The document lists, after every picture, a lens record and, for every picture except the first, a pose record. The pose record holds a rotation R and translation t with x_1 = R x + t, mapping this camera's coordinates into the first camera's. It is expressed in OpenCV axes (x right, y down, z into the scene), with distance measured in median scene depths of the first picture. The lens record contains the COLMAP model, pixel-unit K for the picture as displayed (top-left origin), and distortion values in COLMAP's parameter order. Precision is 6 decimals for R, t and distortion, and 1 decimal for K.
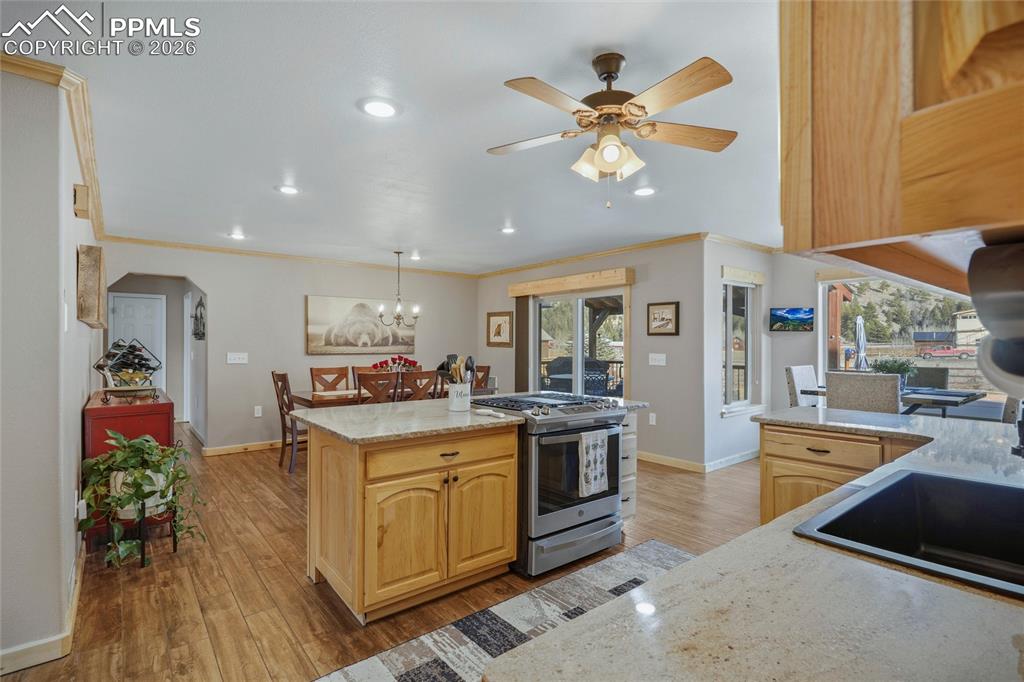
lens RADIAL K [[488.3, 0, 512.0], [0, 488.3, 341.0], [0, 0, 1]] dist [-0.004747, -0.000650]
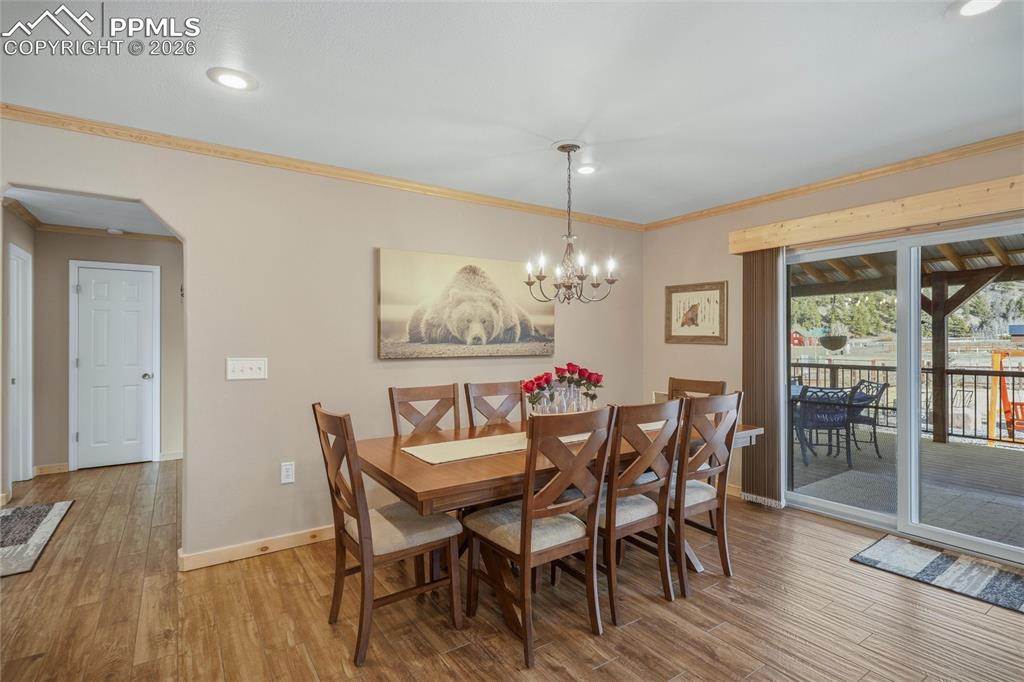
lens RADIAL K [[488.3, 0, 512.0], [0, 488.3, 341.0], [0, 0, 1]] dist [-0.004747, -0.000650]
pose [[0.997117, -0.001833, -0.075852, -0.224859], [0.002525, 0.999956, 0.009022, 0.002855], [0.075832, -0.009188, 0.997078, 0.462048]]
